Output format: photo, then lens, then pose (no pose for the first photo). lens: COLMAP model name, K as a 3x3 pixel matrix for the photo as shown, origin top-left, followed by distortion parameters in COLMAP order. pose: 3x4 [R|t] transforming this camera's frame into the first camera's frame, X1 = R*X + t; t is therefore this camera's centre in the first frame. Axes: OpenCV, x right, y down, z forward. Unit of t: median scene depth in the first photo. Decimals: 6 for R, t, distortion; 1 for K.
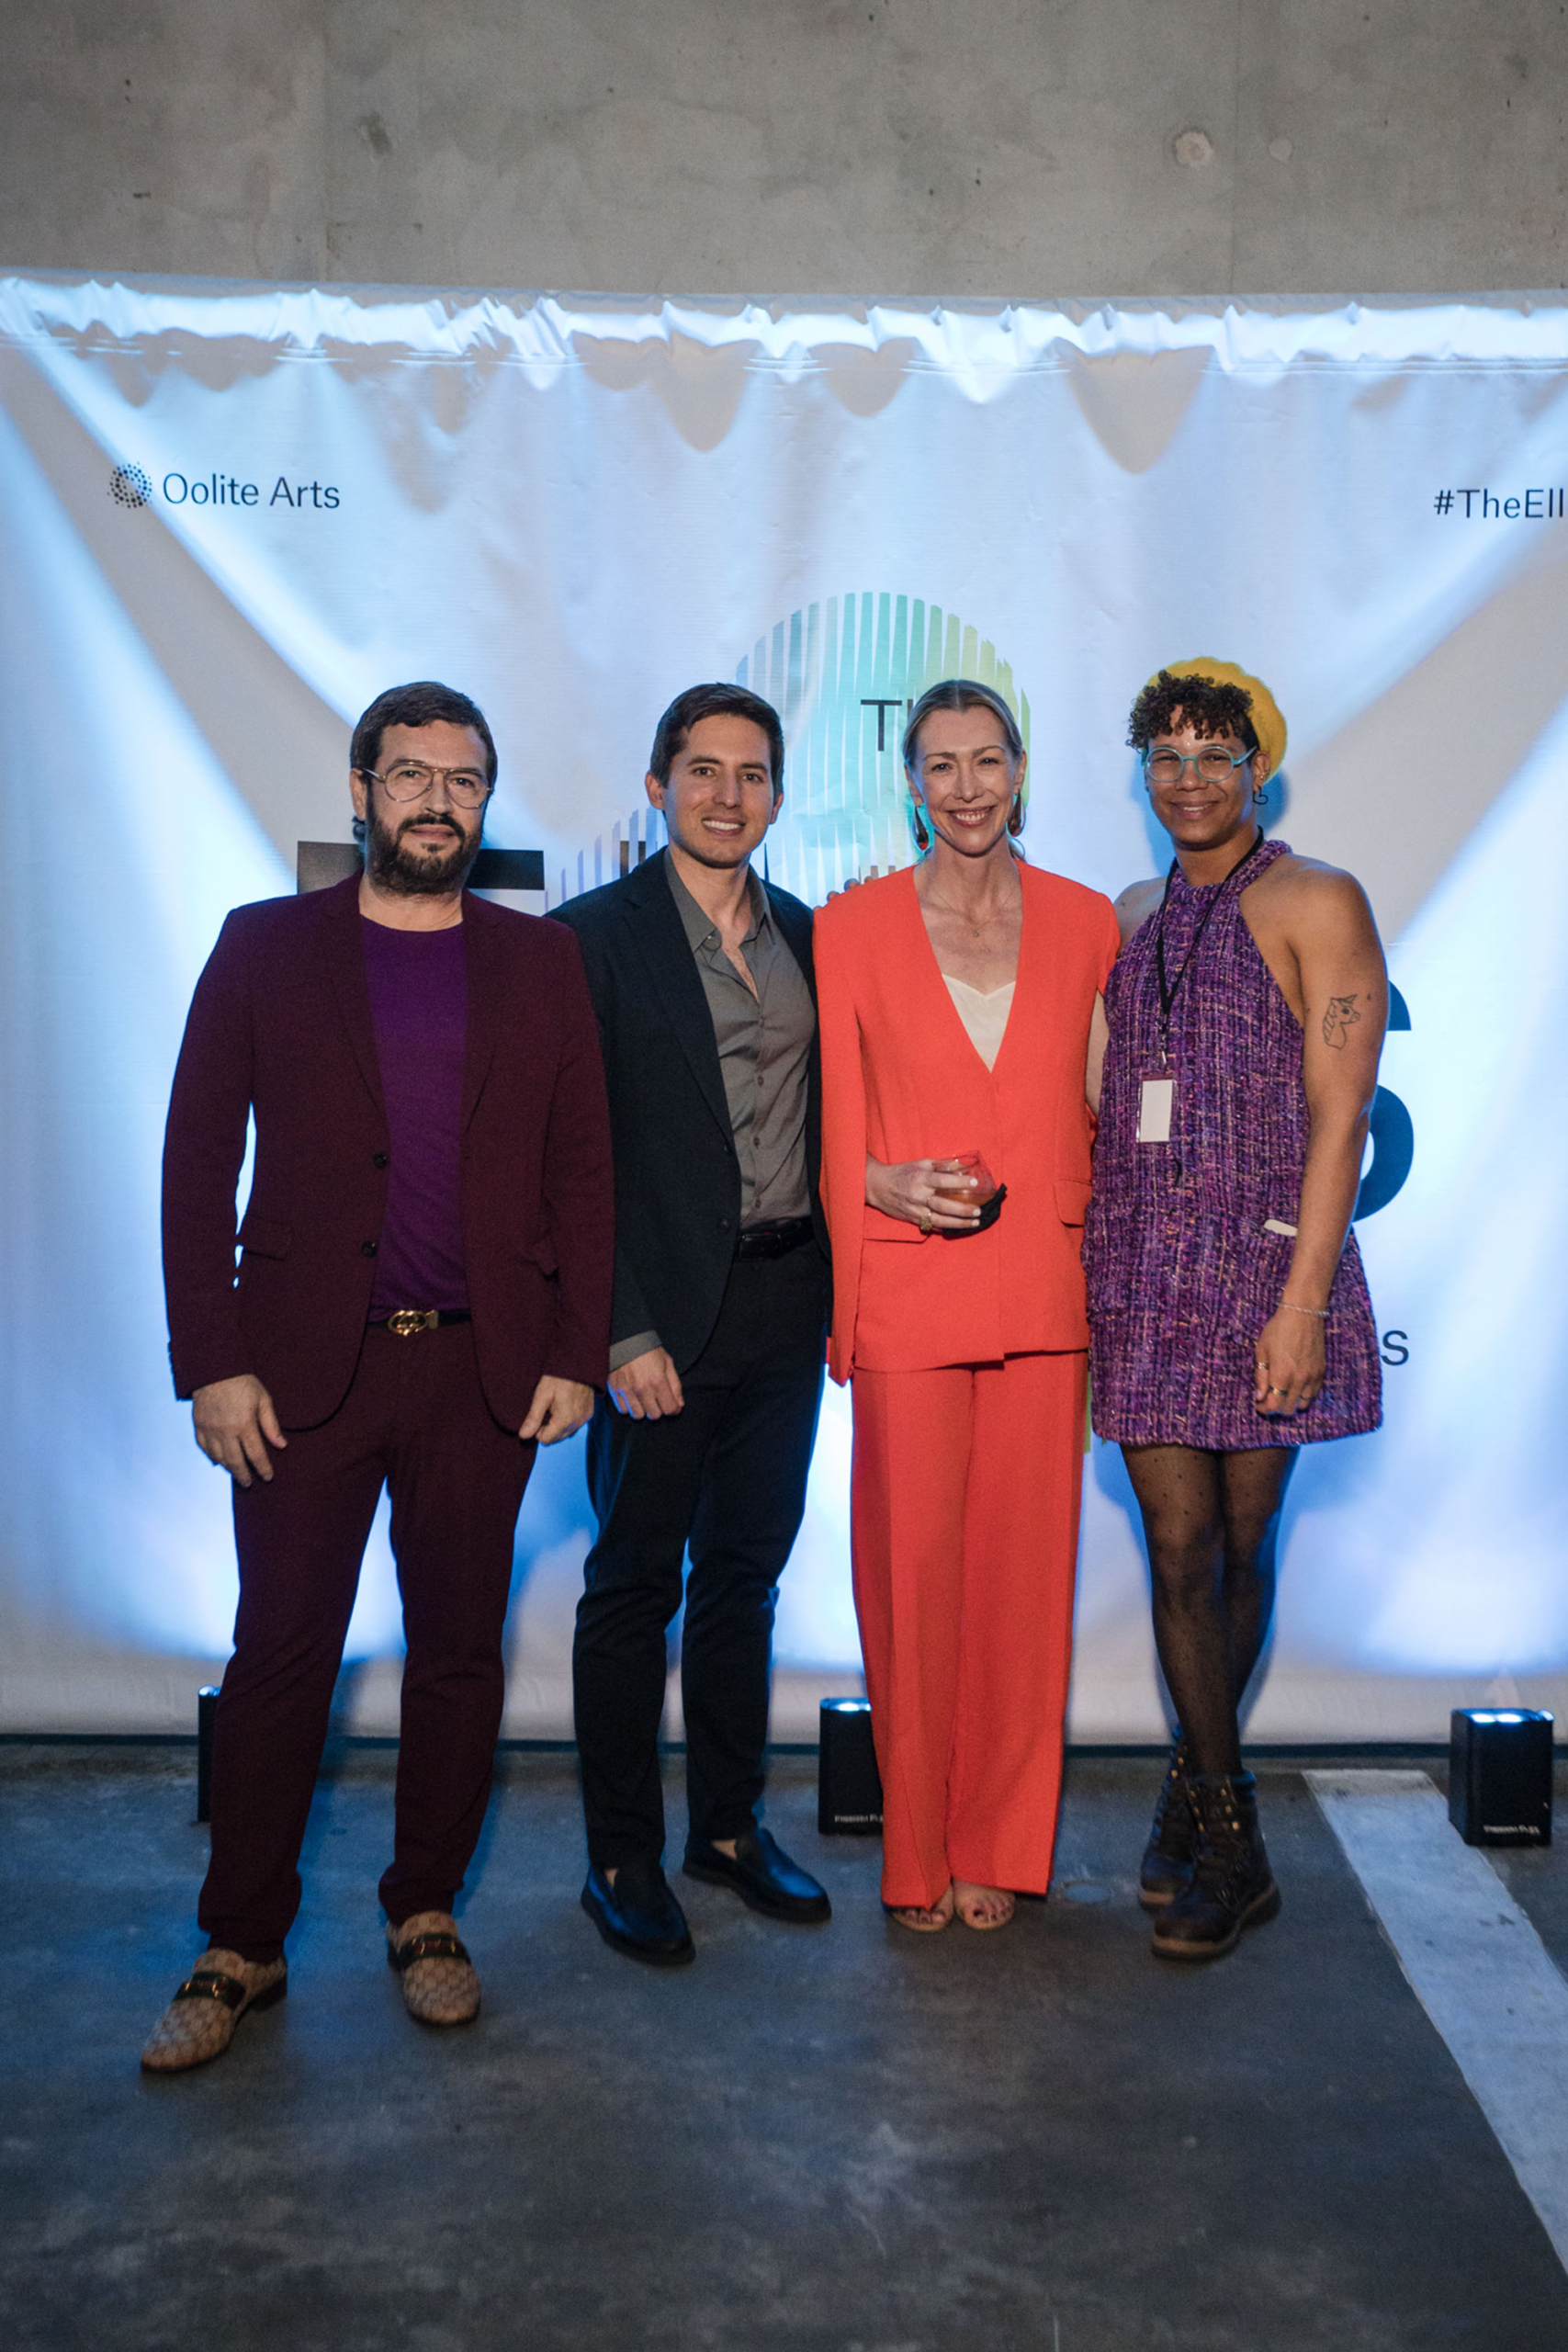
lens RADIAL K [[2627.3, 0, 890.1], [0, 2627.3, 1154.7], [0, 0, 1]] dist [0.051068, 0.000000]
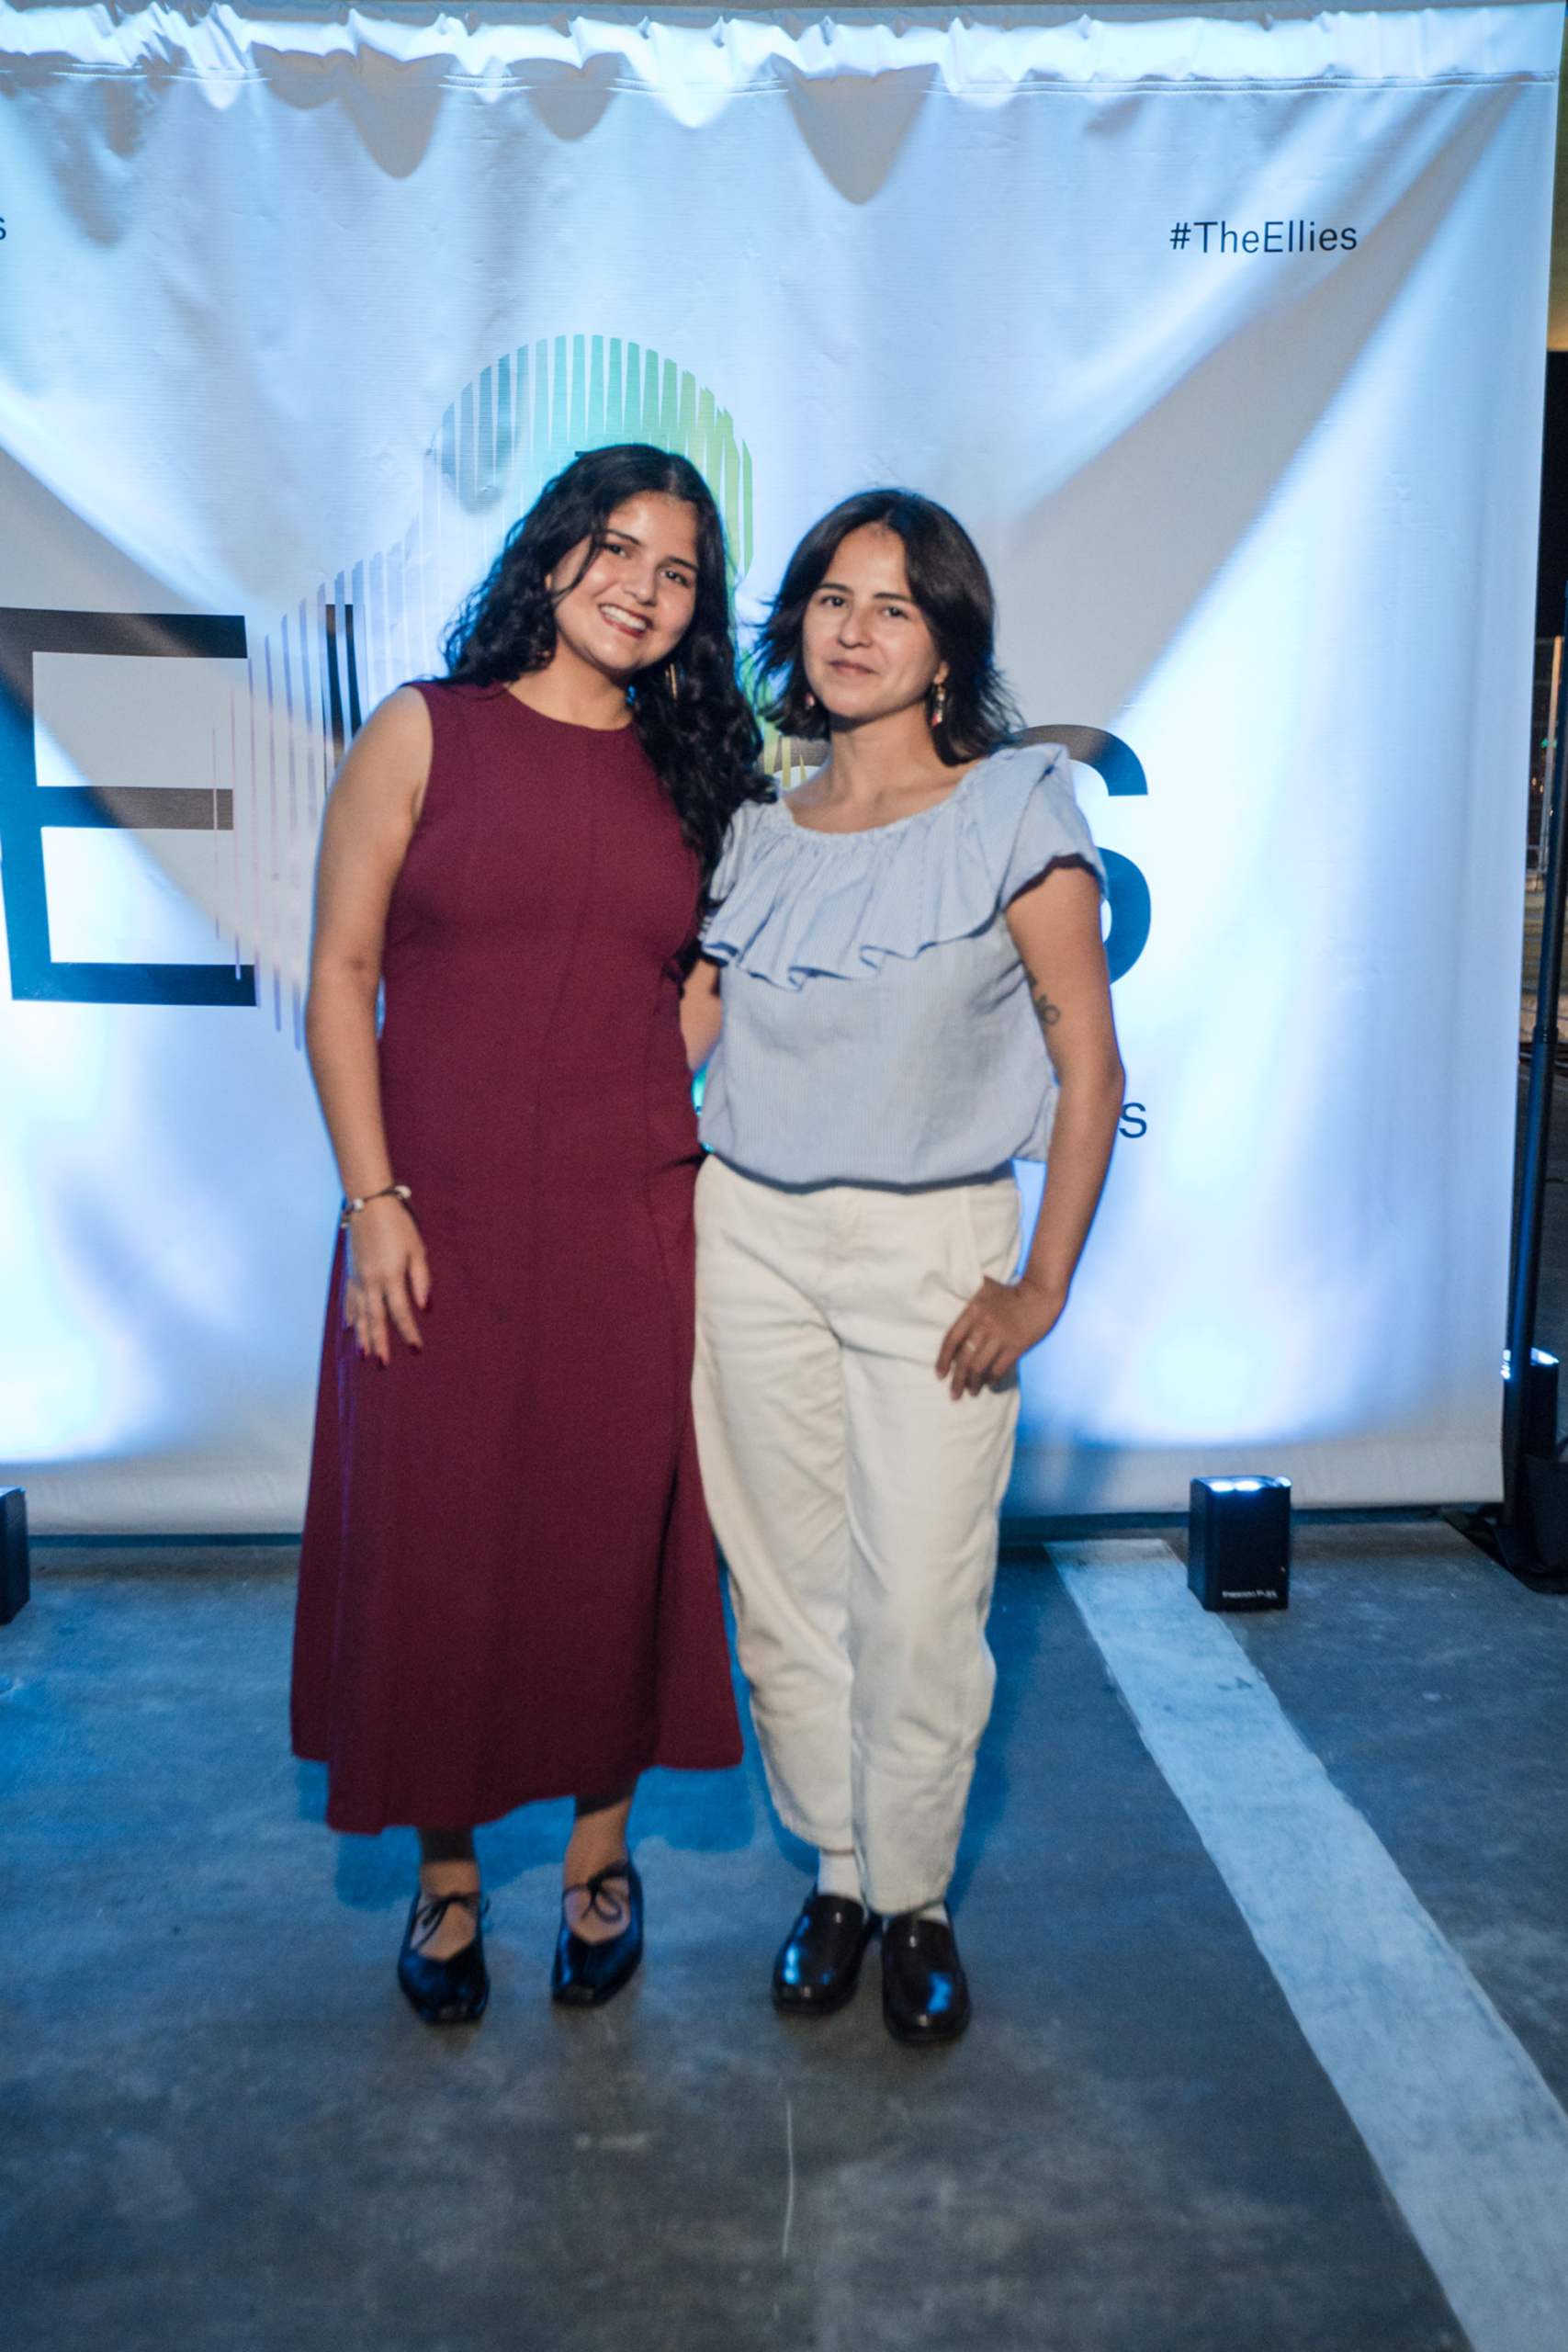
lens RADIAL K [[2475.3, 0, 785.5], [0, 2475.3, 1179.0], [0, 0, 1]] dist [0.059313, 0.000000]
pose [[0.998697, -0.020557, 0.046717, 0.017970], [0.016672, 0.996486, 0.082084, 0.017293], [-0.048240, -0.081199, 0.995530, 0.080123]]
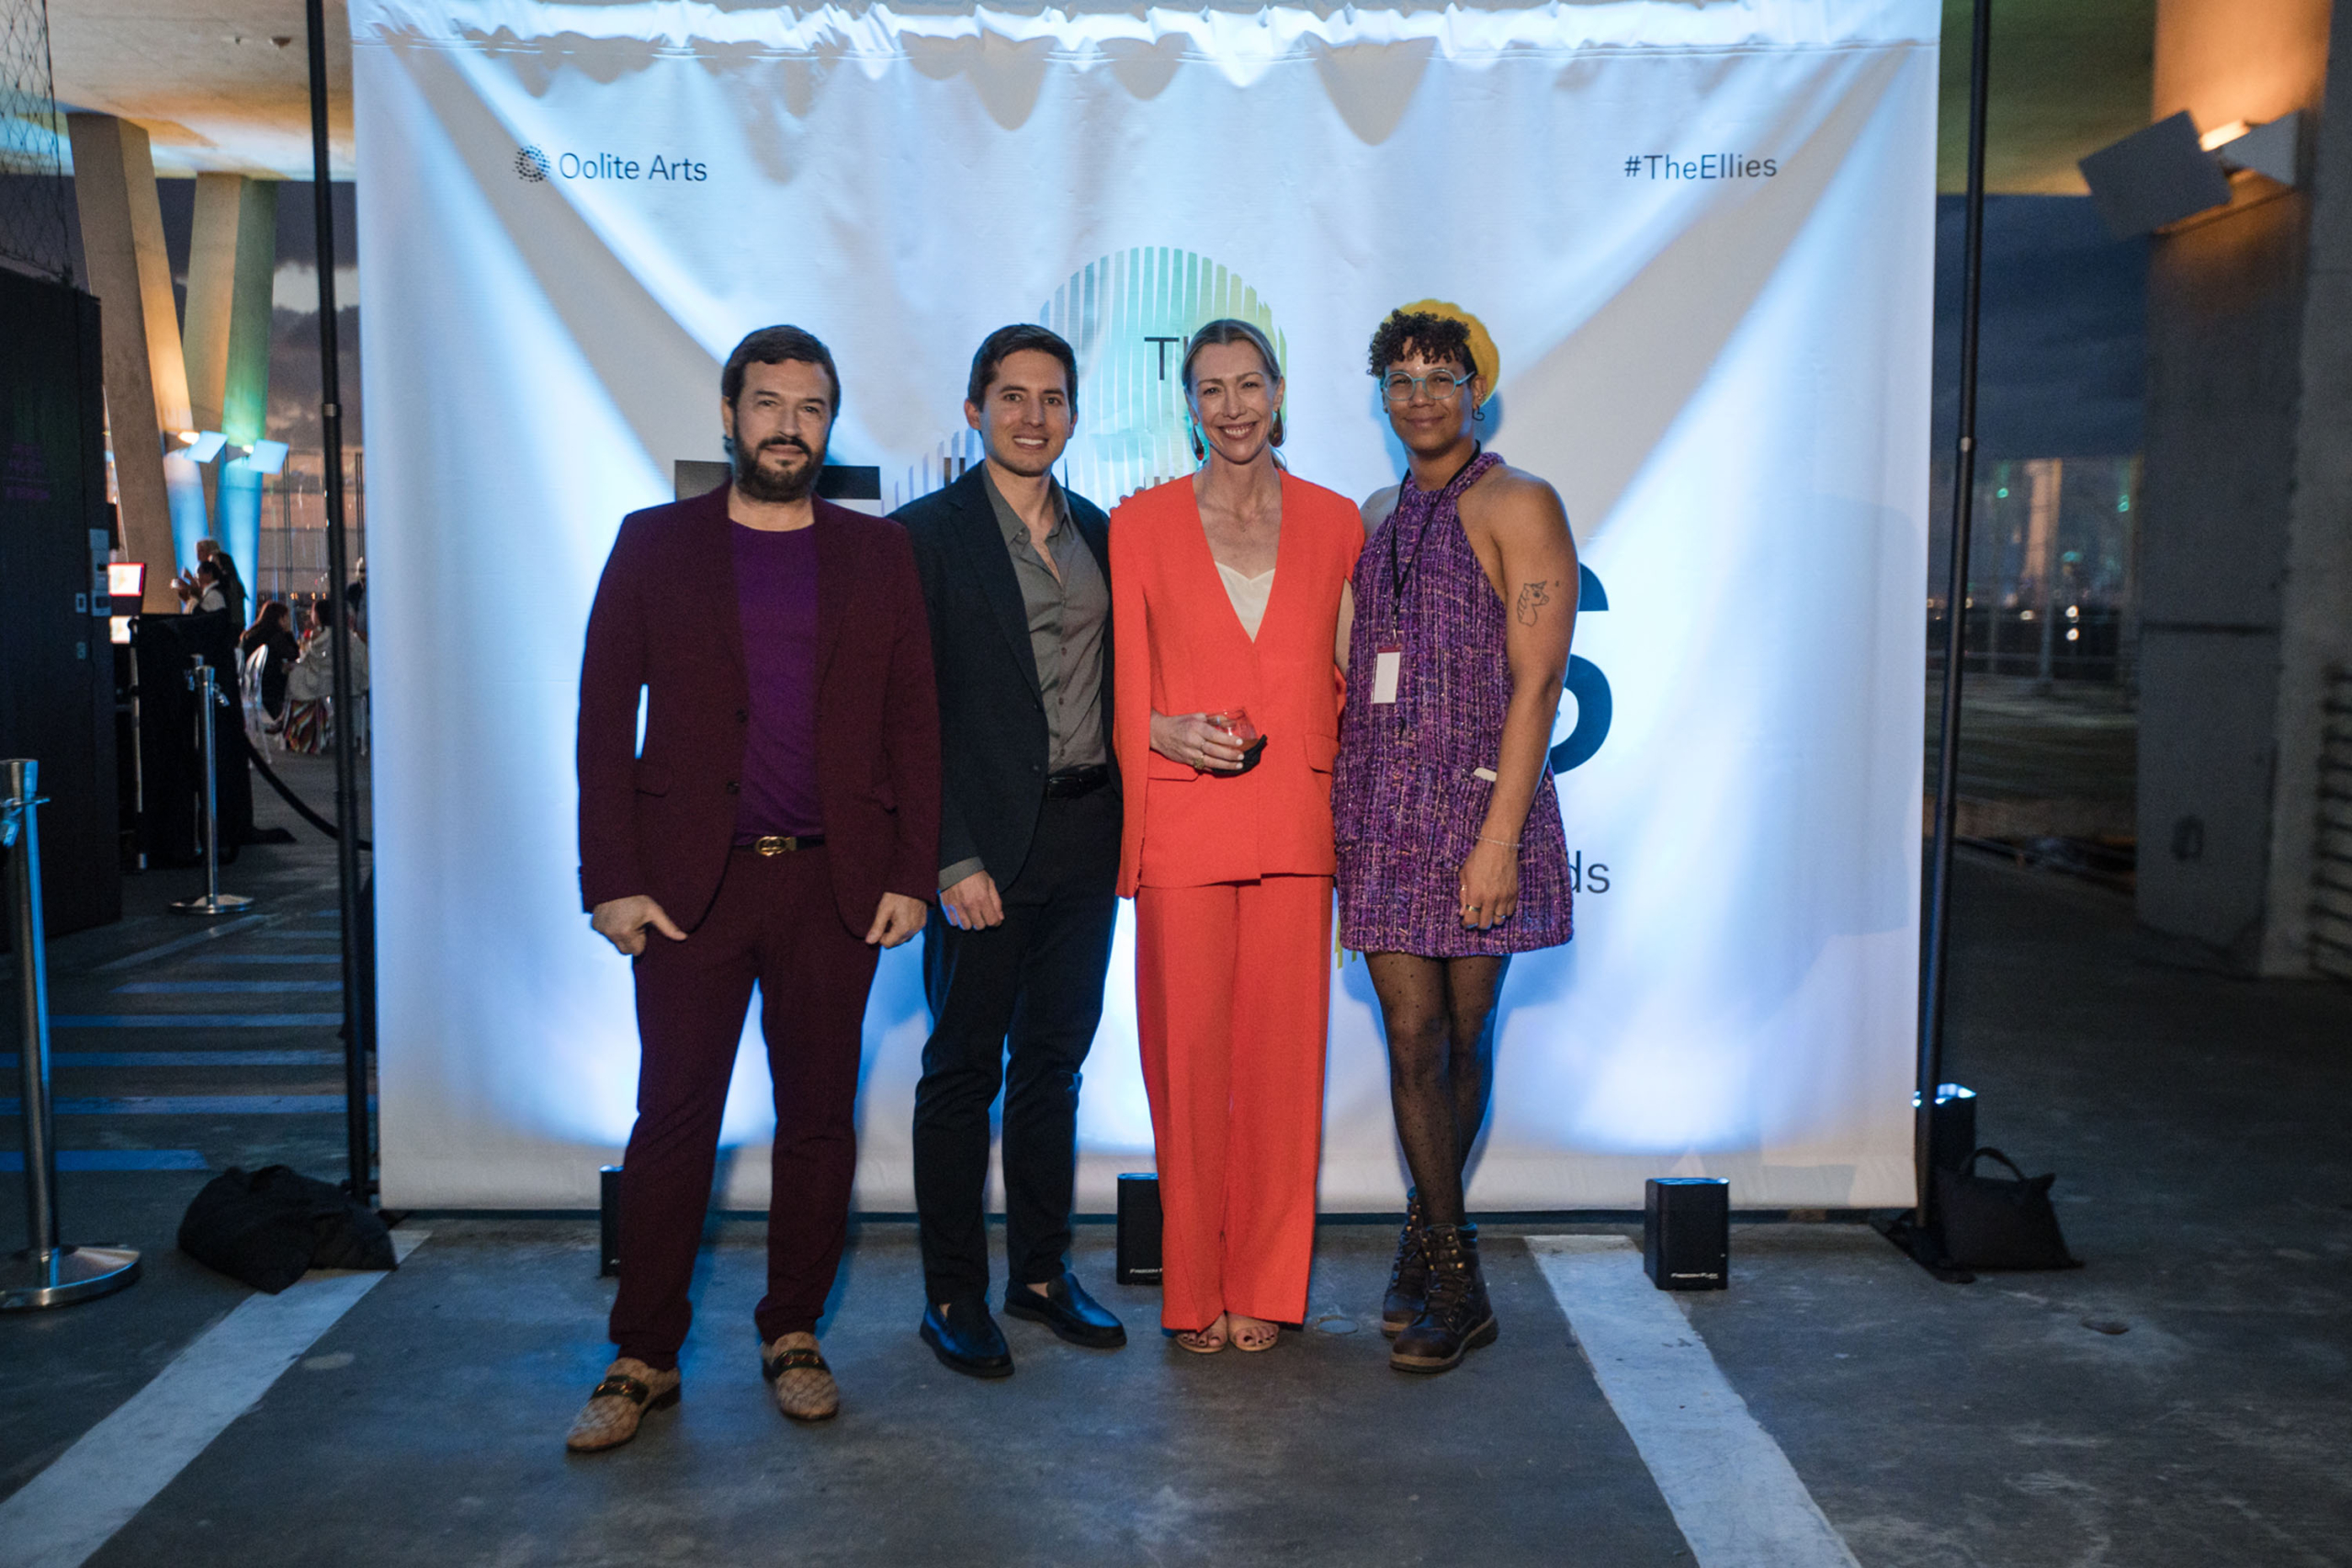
lens RADIAL K [[2475.3, 0, 1183.3], [0, 2475.3, 801.7], [0, 0, 1]] dist [0.059313, 0.000000]
pose [[0.999937, -0.008289, -0.007532, 0.013605], [0.008355, 0.999926, 0.008791, 0.028740], [0.007459, -0.008853, 0.999933, -0.130100]]
